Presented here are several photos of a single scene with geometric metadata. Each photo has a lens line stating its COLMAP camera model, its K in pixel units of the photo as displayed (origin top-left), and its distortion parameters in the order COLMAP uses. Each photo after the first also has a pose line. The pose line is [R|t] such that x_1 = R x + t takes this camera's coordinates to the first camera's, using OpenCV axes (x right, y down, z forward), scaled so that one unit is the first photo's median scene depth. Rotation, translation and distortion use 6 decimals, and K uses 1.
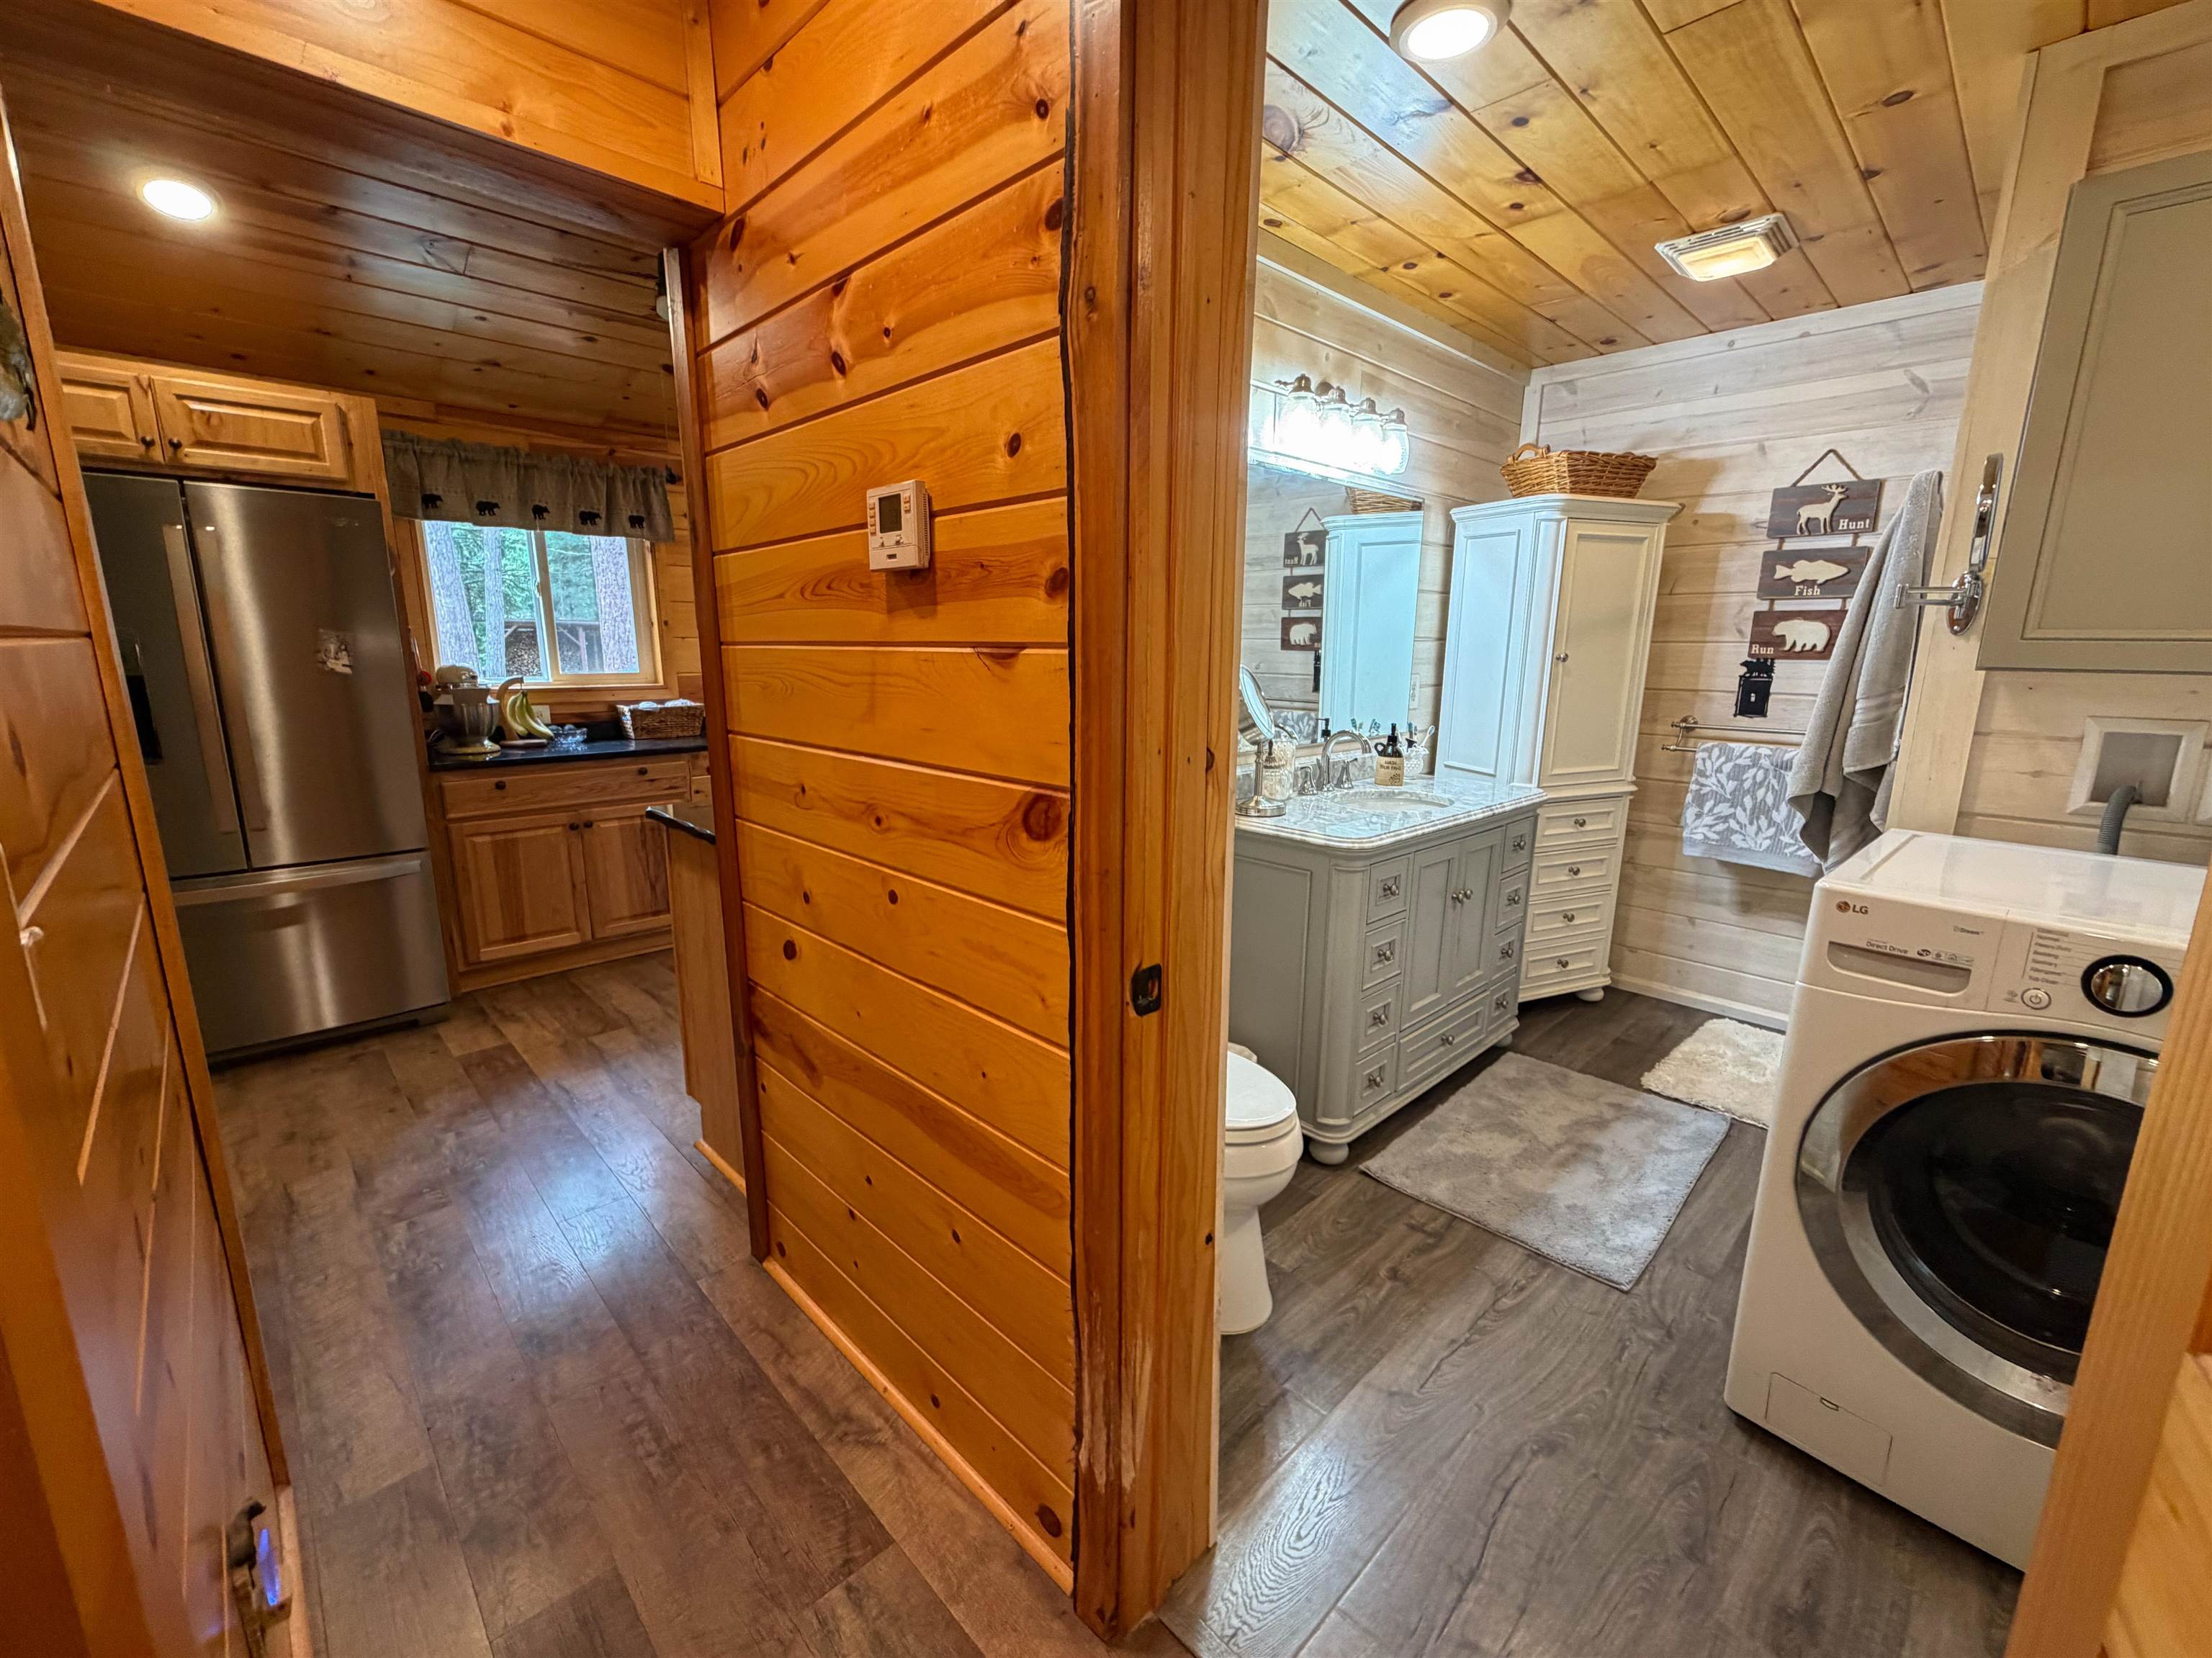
lens RADIAL K [[900.6, 0, 1128.2], [0, 900.6, 818.7], [0, 0, 1]] dist [-0.001757, 0.000526]
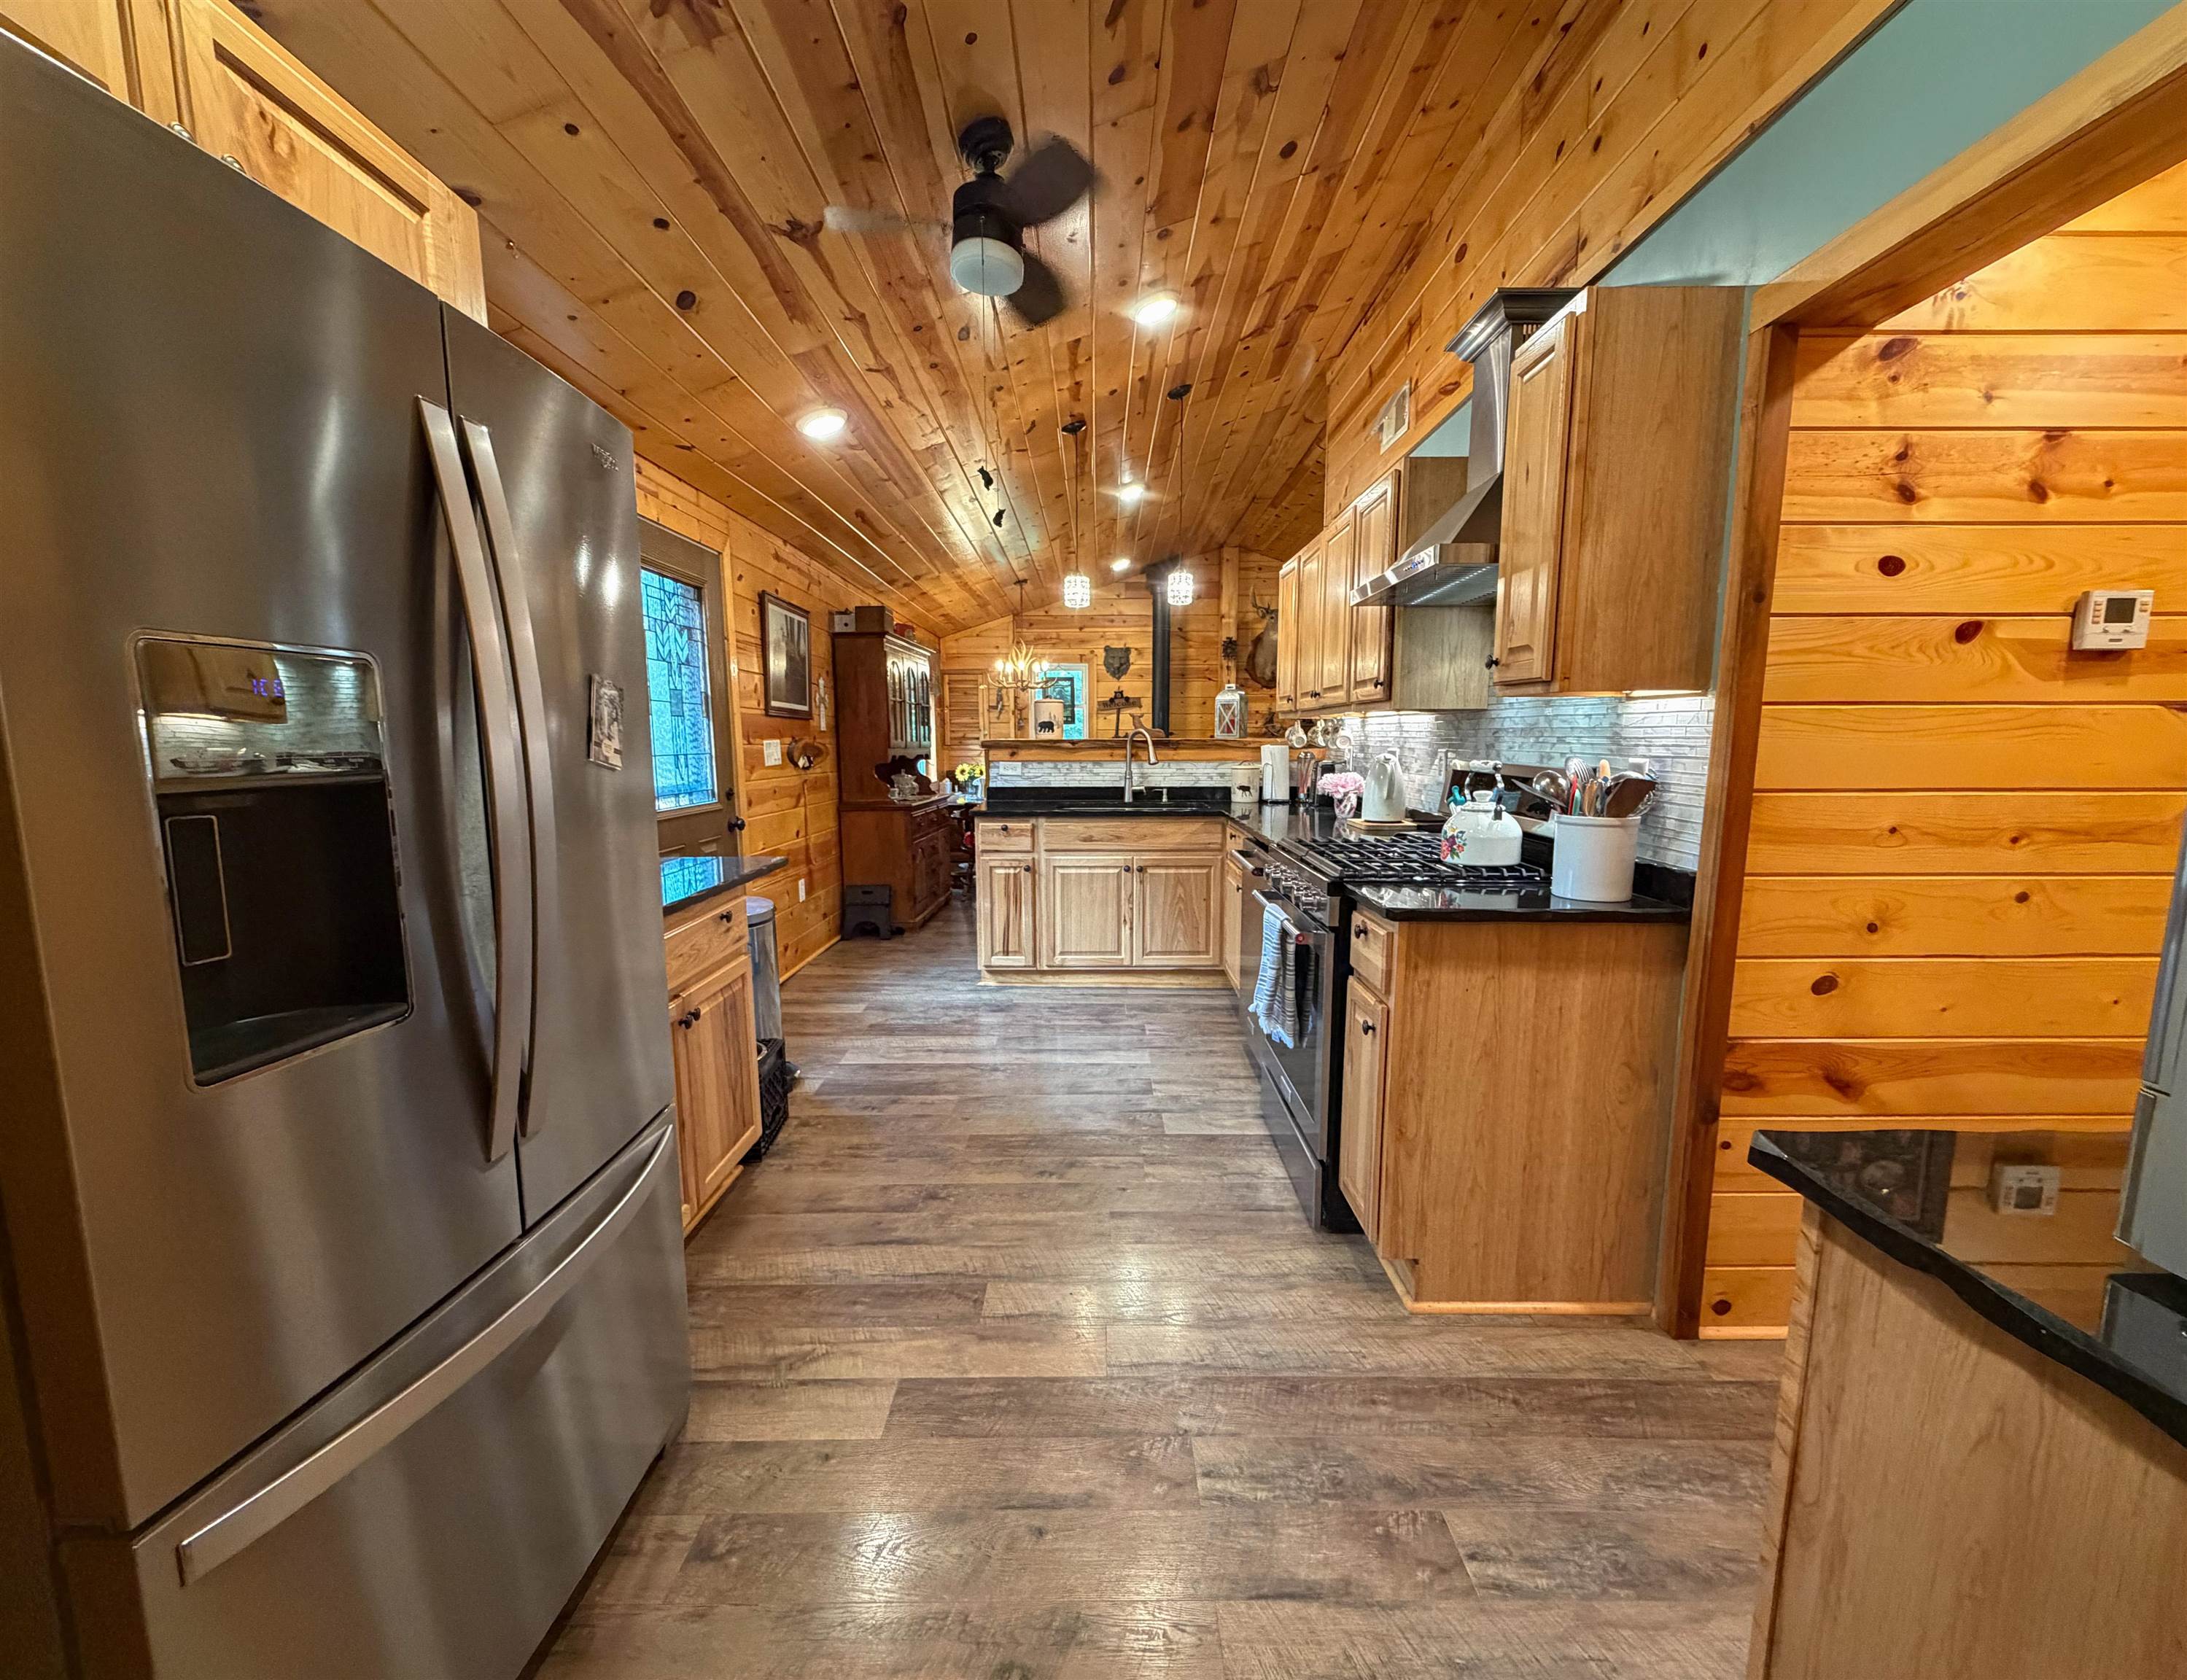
lens RADIAL K [[881.7, 0, 1095.5], [0, 881.7, 848.0], [0, 0, 1]] dist [-0.003881, -0.000460]
pose [[0.713817, -0.099864, 0.693176, -0.799780], [0.140428, 0.990089, -0.001970, -0.064443], [-0.686109, 0.098747, 0.720766, 0.383507]]
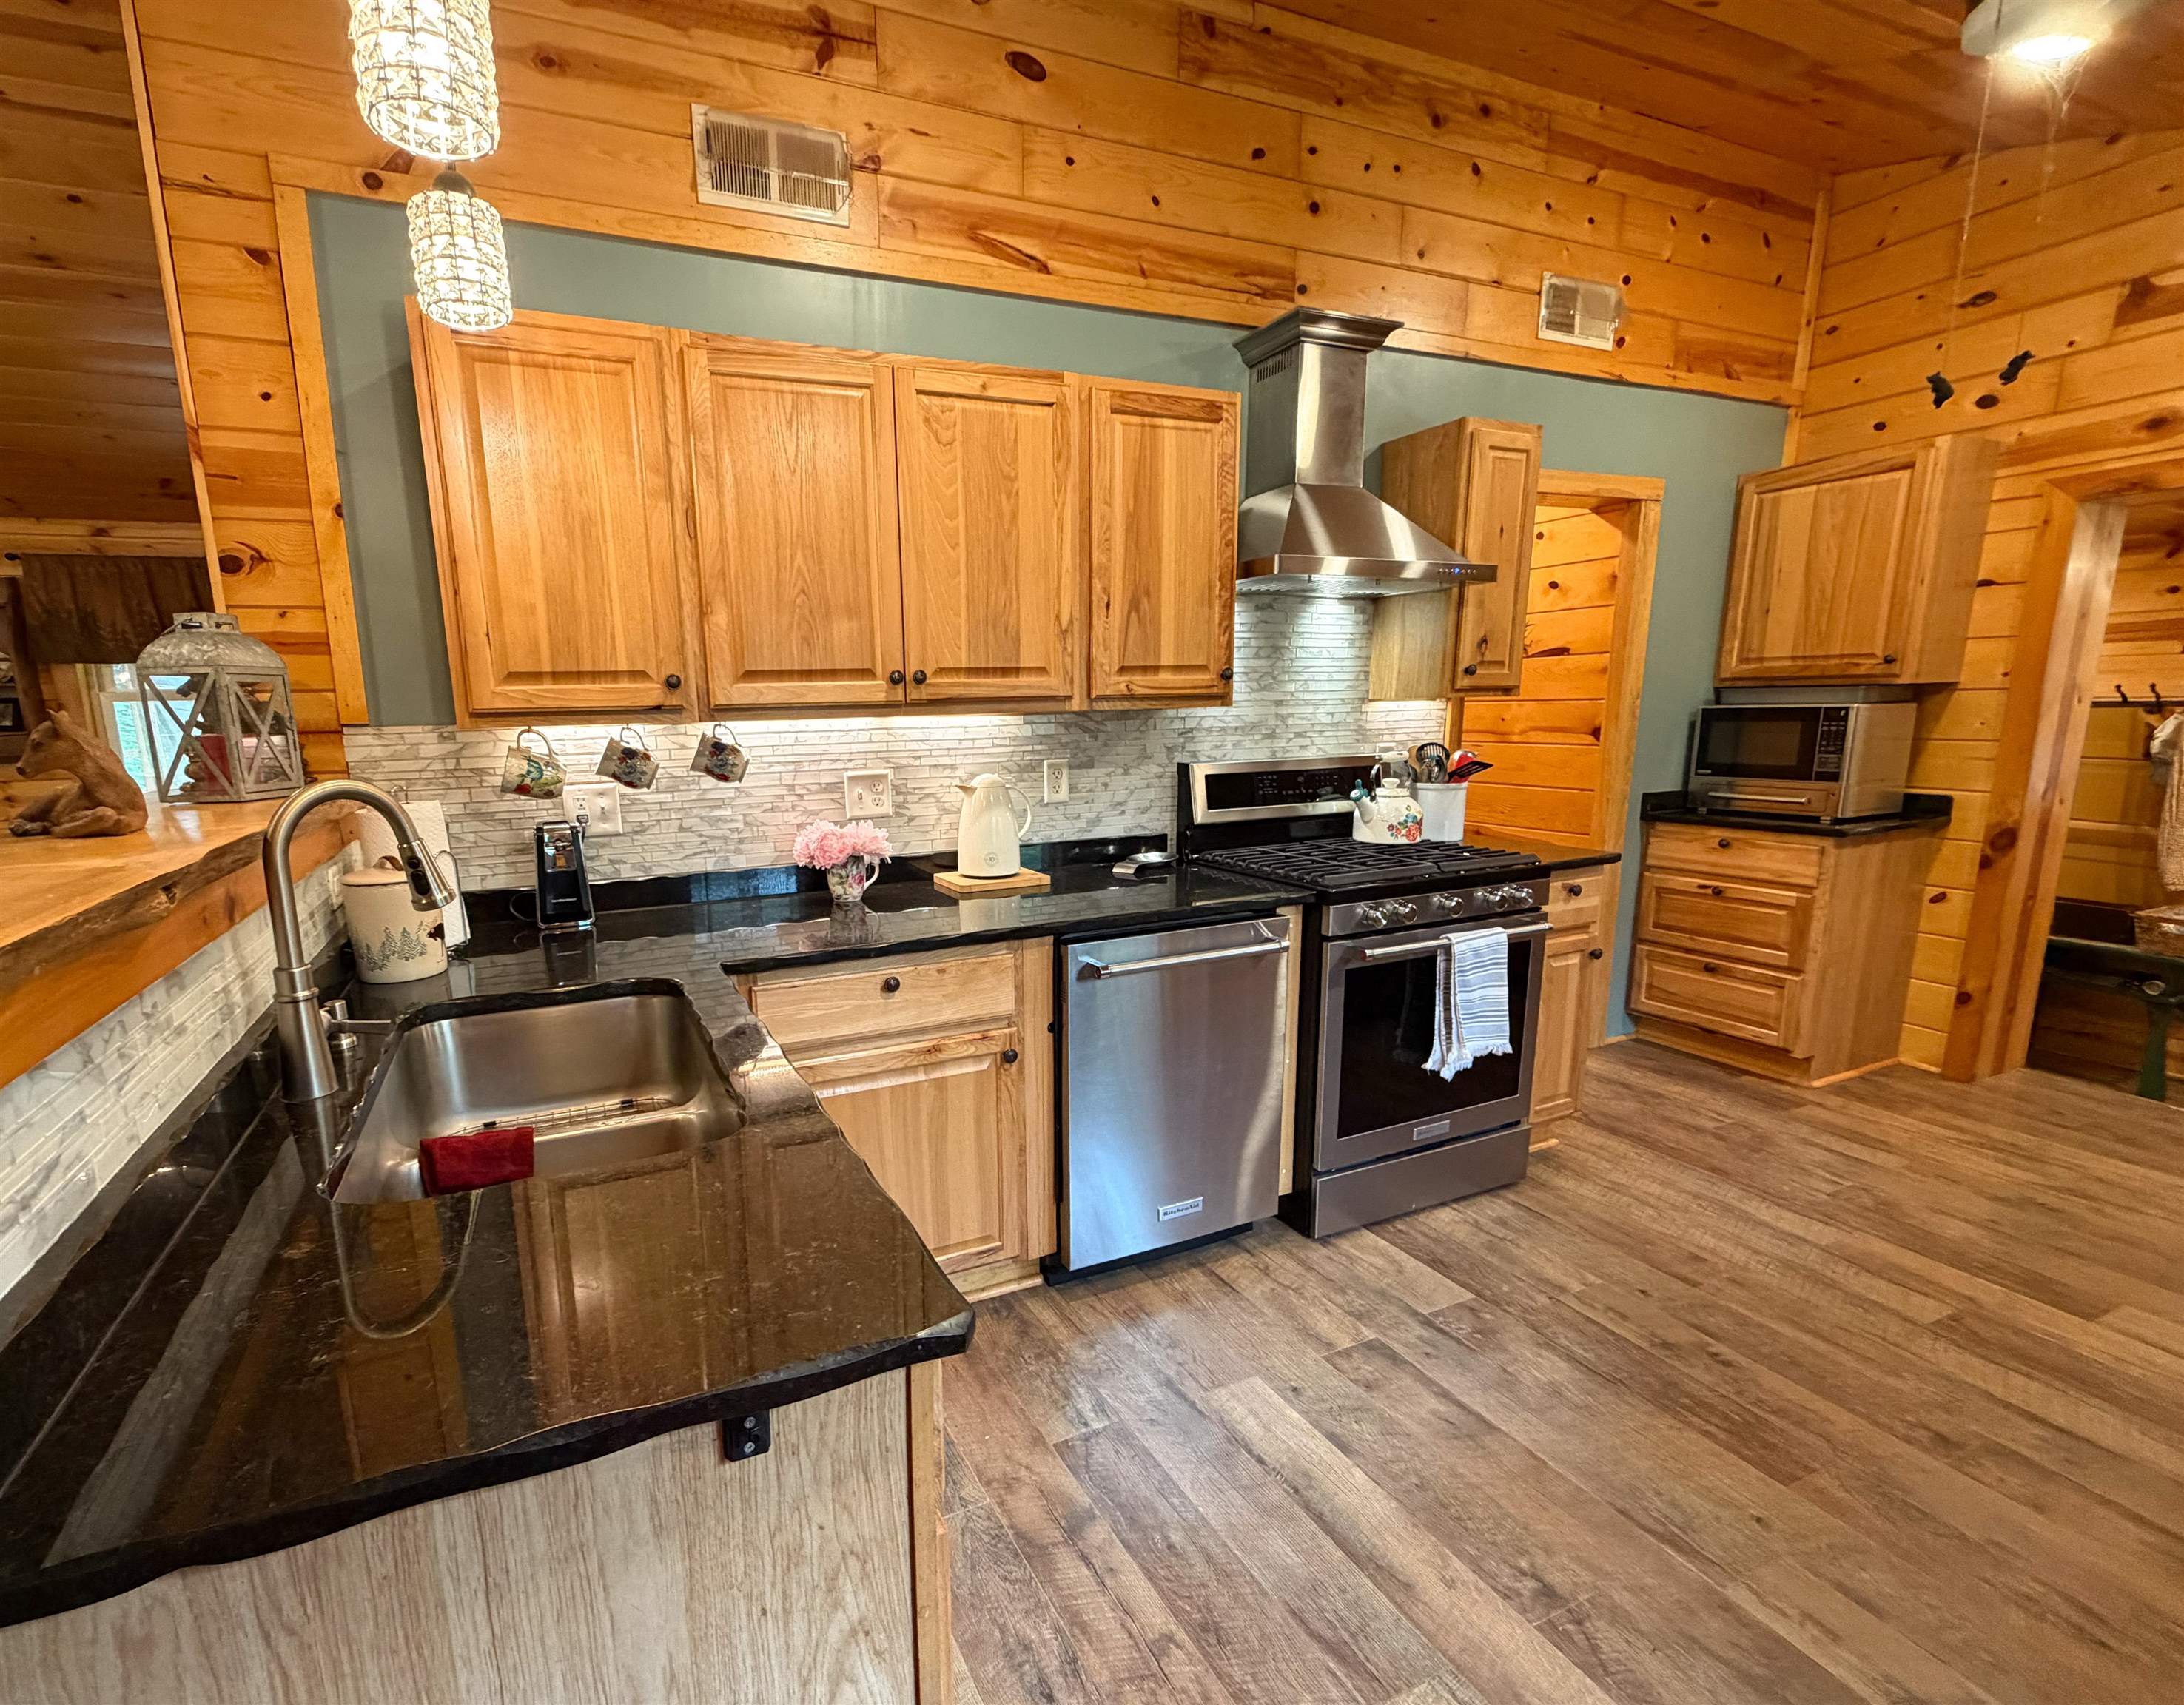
lens RADIAL K [[1009.8, 0, 949.9], [0, 1009.8, 911.5], [0, 0, 1]] dist [0.003115, 0.000920]
pose [[-0.920759, -0.066108, 0.384489, -0.160717], [0.088871, 0.924085, 0.371711, -0.305381], [-0.379874, 0.376427, -0.844984, 1.512259]]
